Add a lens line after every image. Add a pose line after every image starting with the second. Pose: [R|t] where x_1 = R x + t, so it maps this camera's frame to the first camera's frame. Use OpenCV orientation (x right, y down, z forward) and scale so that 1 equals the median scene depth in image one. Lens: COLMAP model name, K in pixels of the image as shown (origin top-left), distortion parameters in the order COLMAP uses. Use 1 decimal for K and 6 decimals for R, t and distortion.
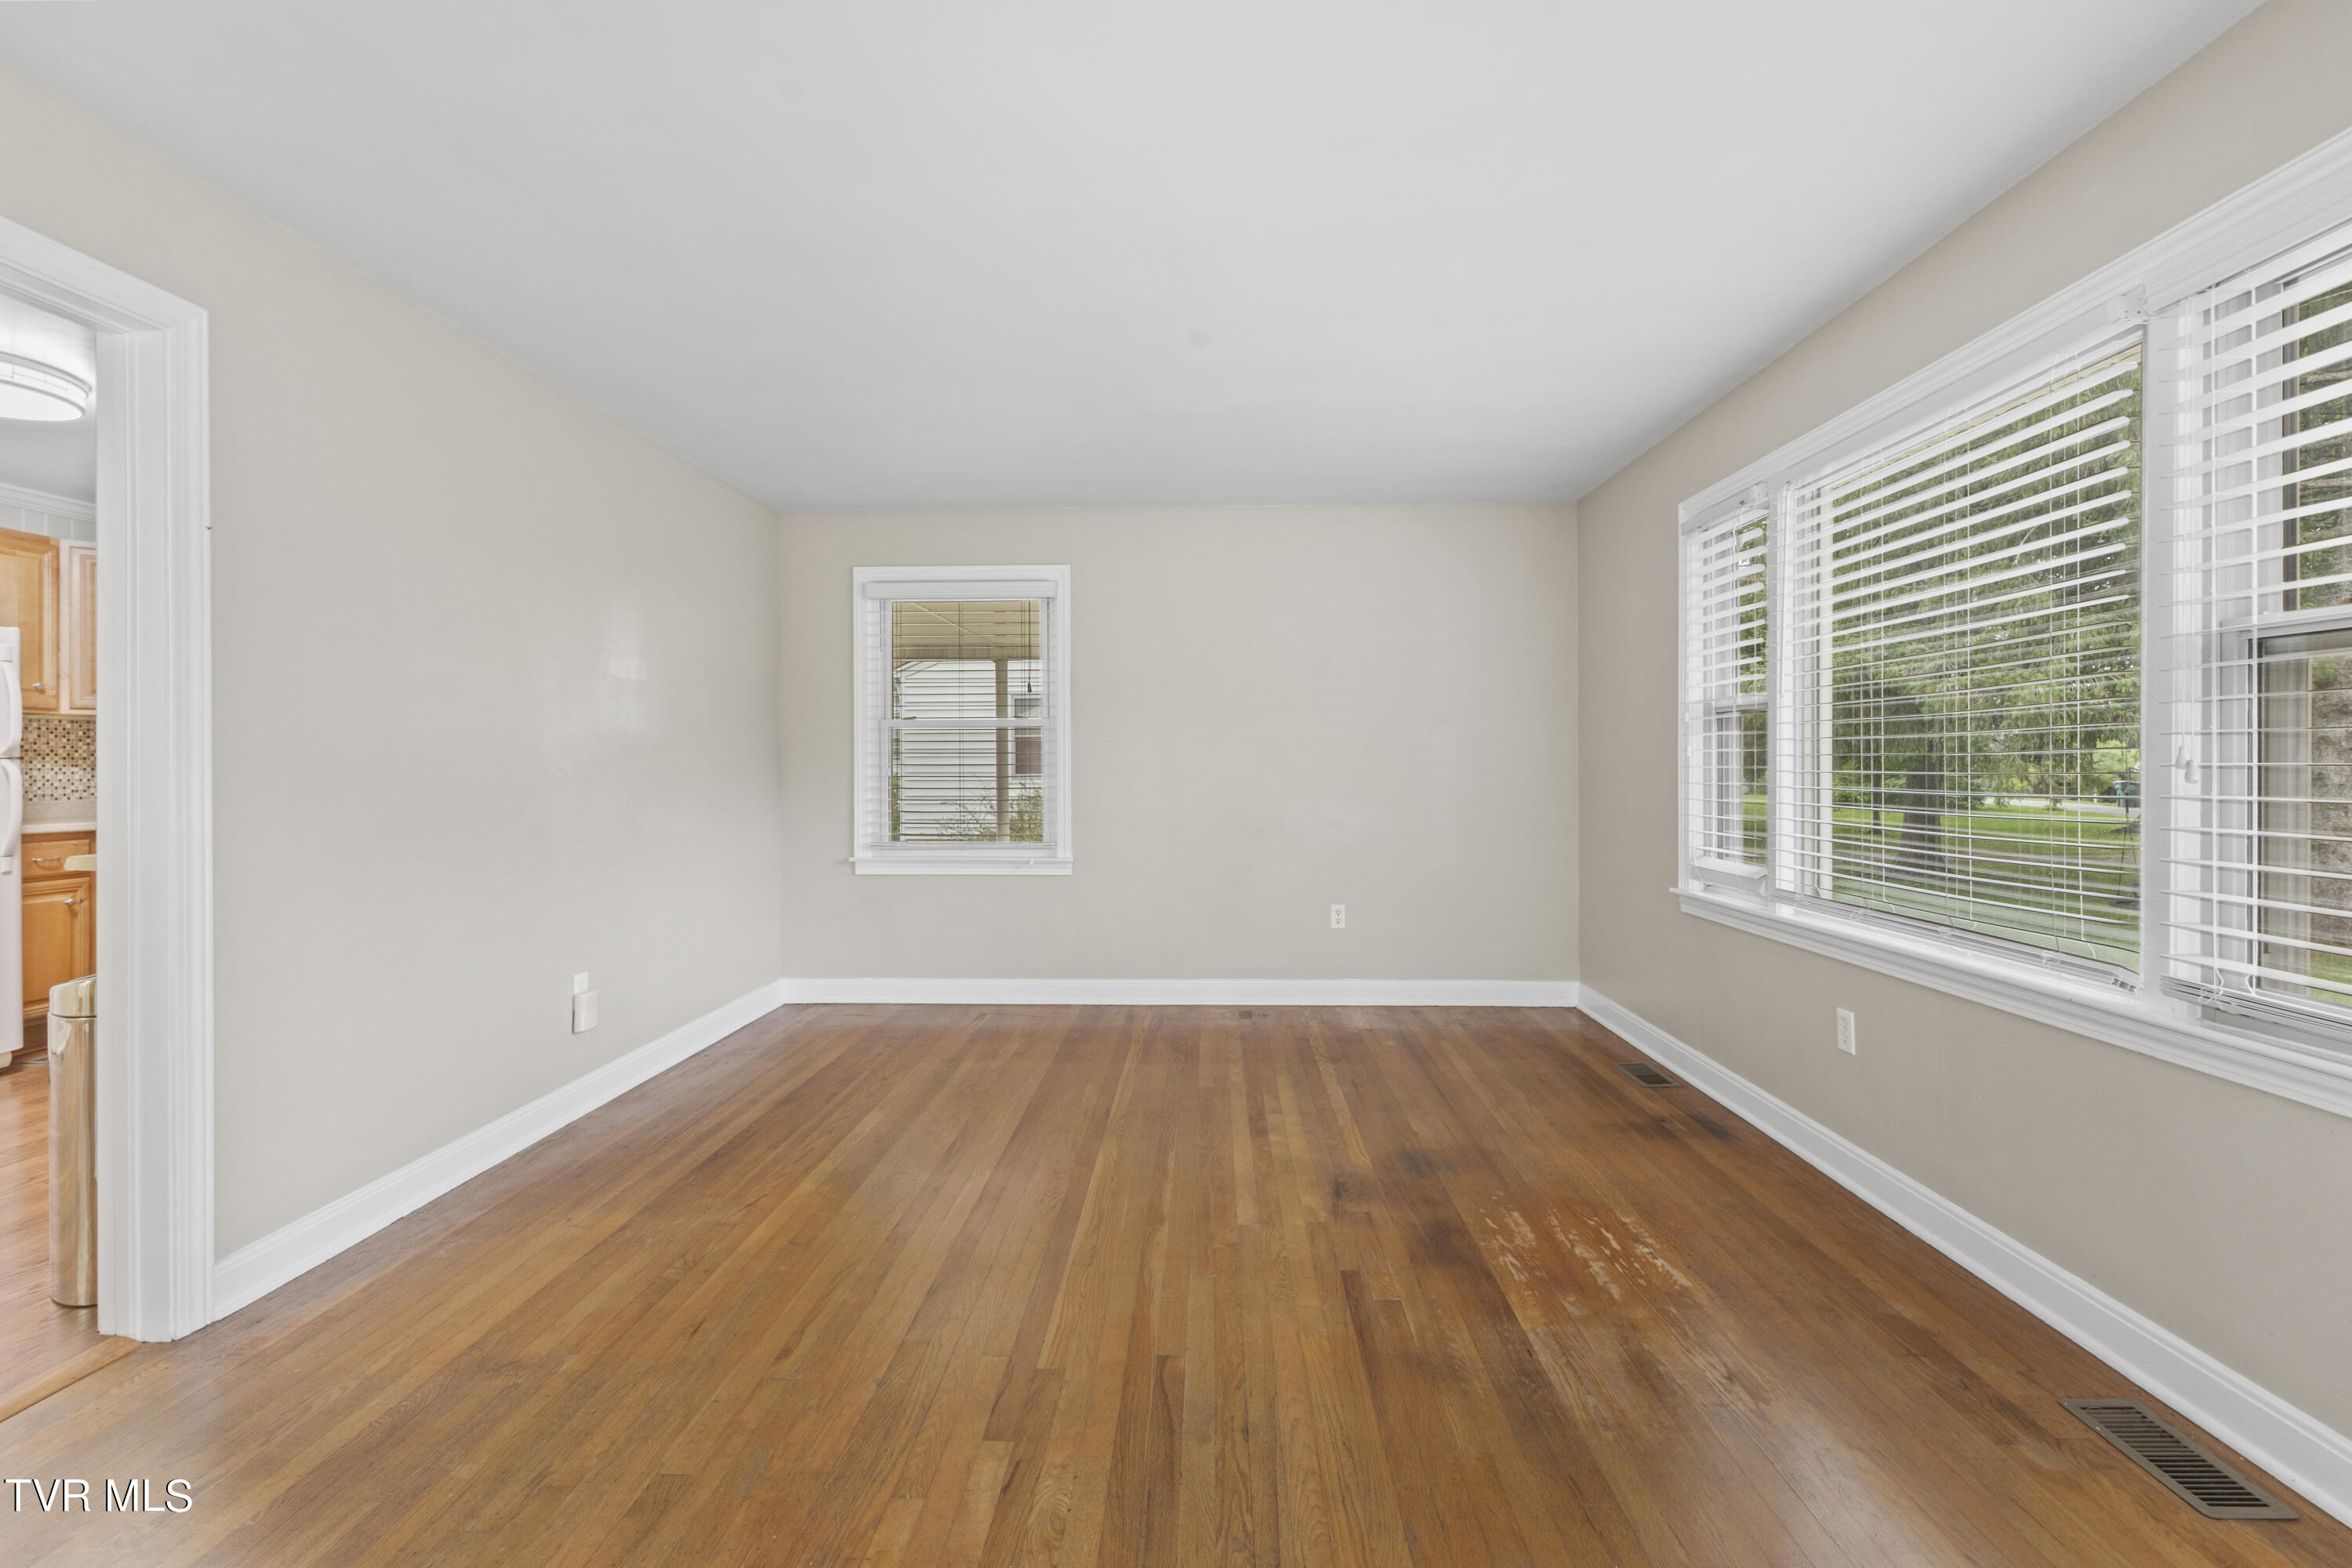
lens RADIAL K [[1026.2, 0, 1180.8], [0, 1026.2, 767.5], [0, 0, 1]] dist [0.000934, -0.000005]
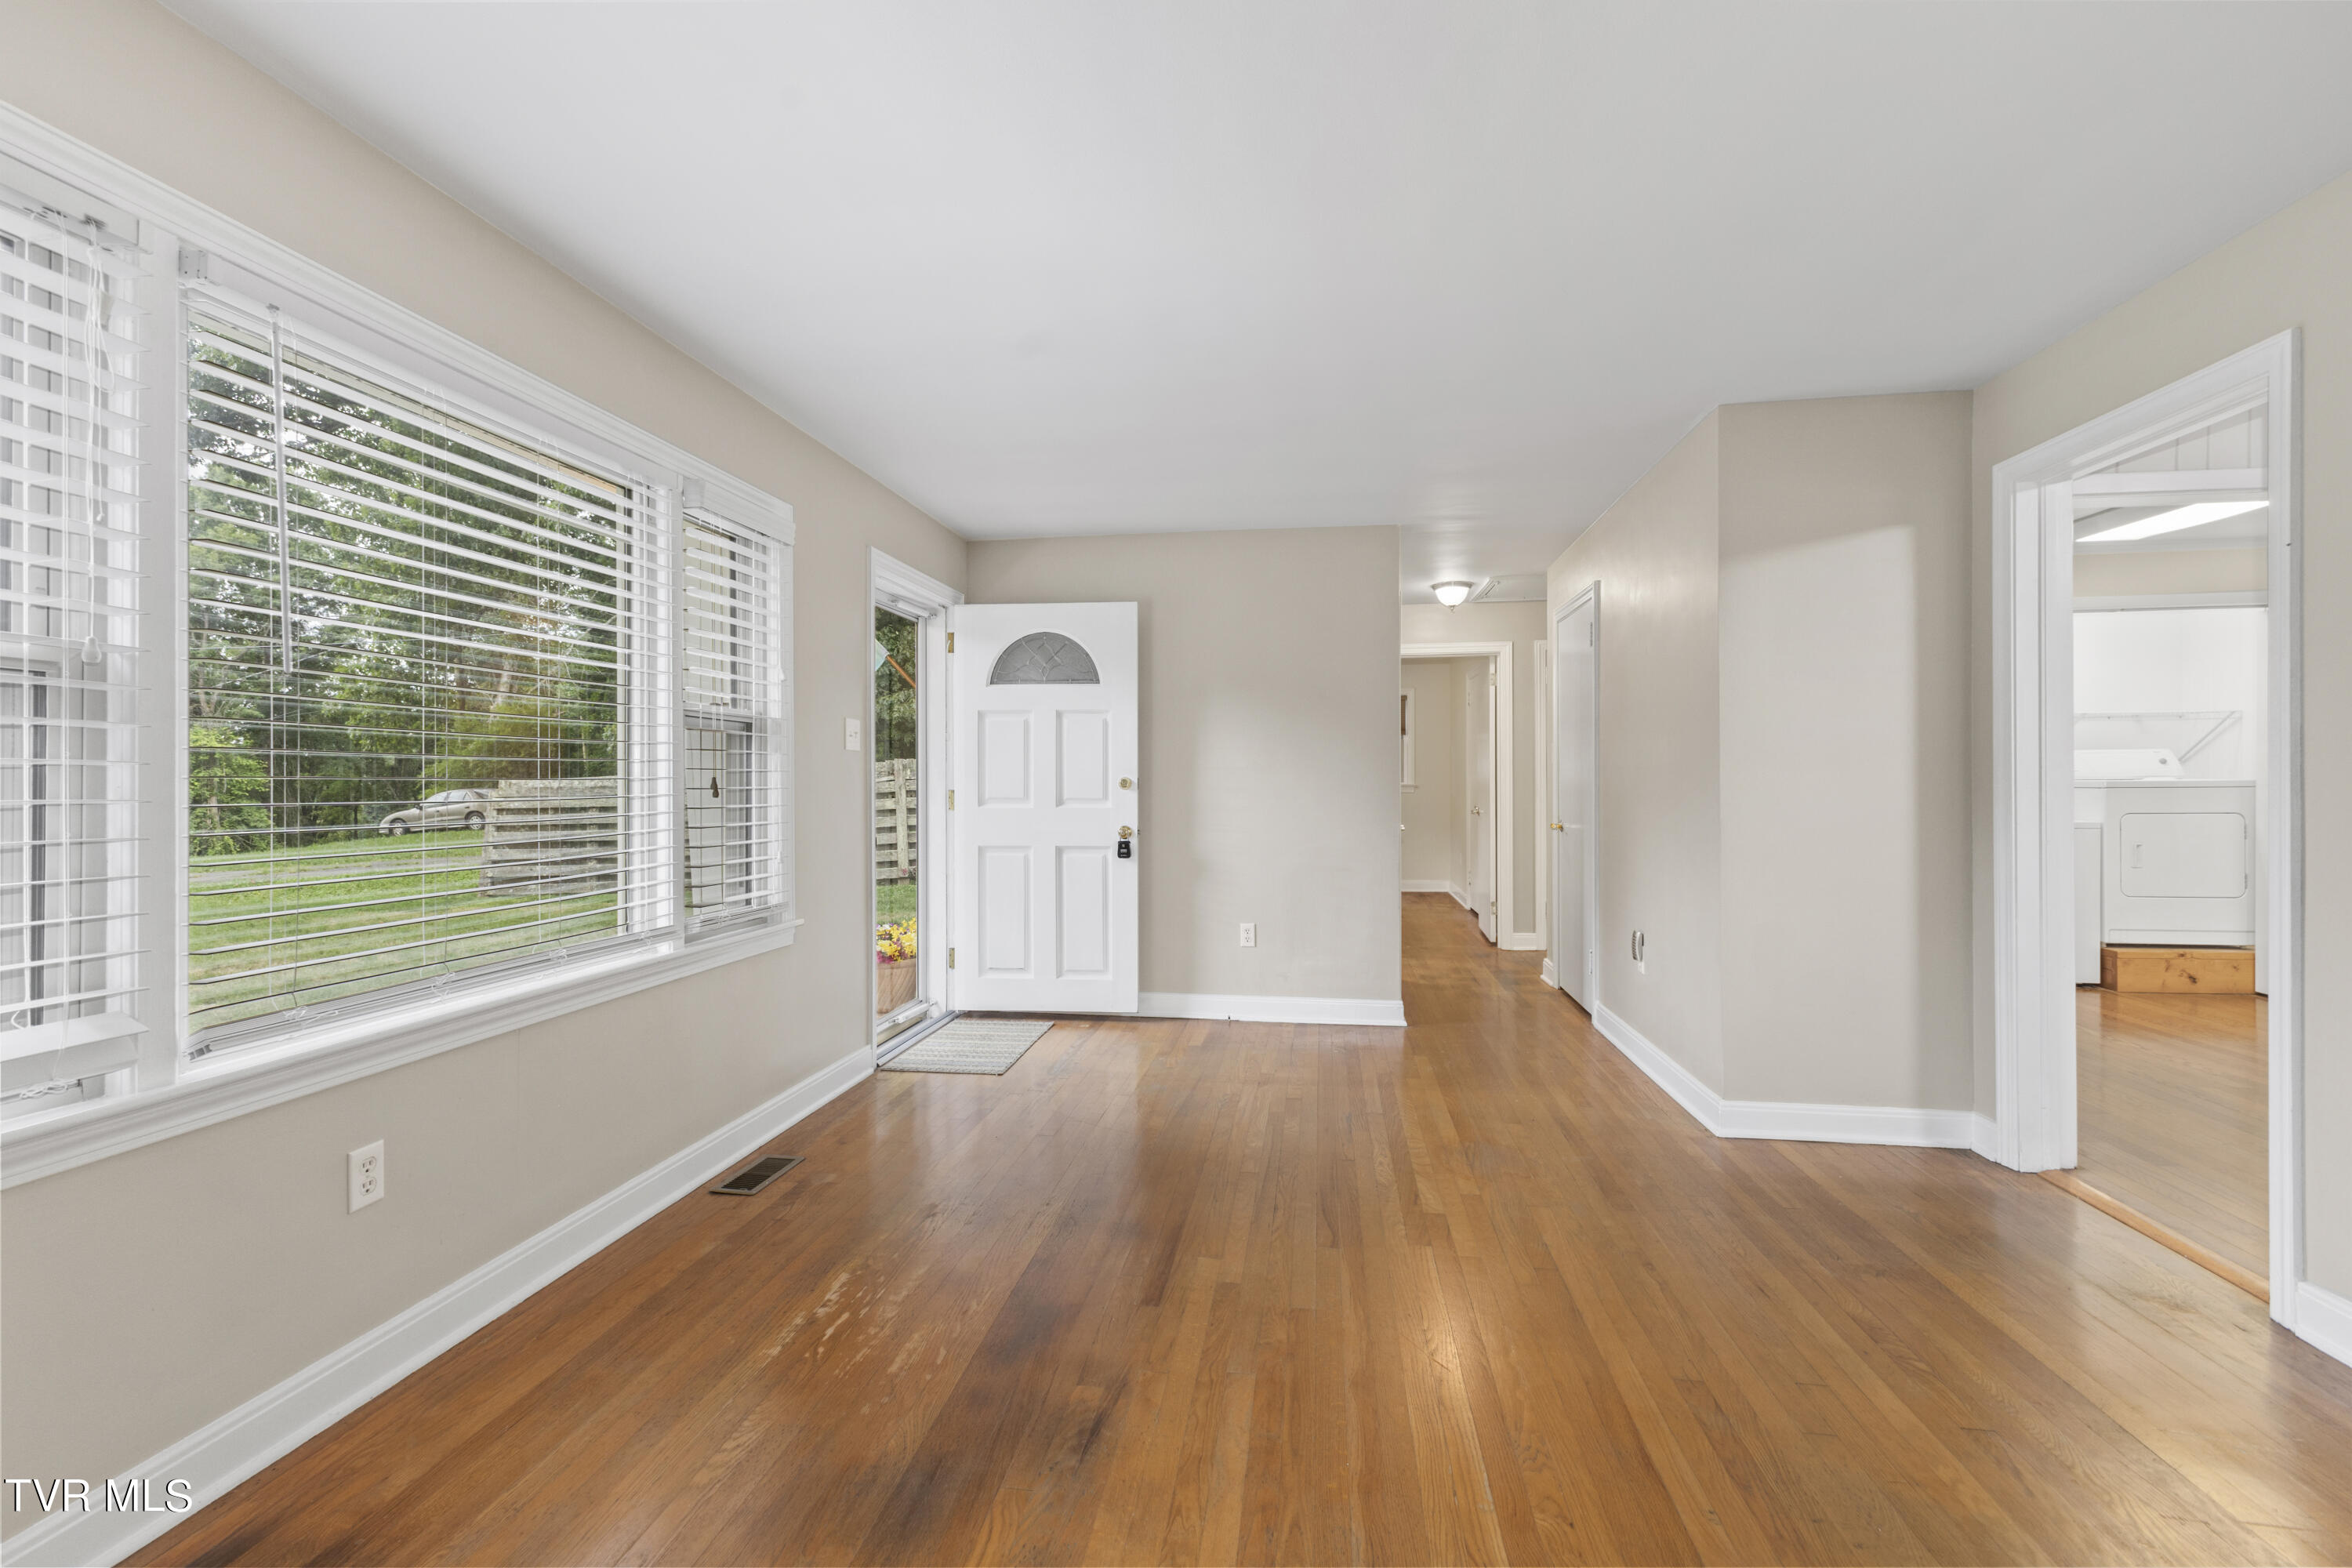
lens RADIAL K [[1011.6, 0, 1176.3], [0, 1011.6, 778.1], [0, 0, 1]] dist [0.008878, -0.000272]
pose [[-0.993753, 0.004957, 0.111492, 0.027271], [0.004865, 0.999988, -0.001099, -0.009586], [-0.111496, -0.000550, -0.993765, 1.795019]]
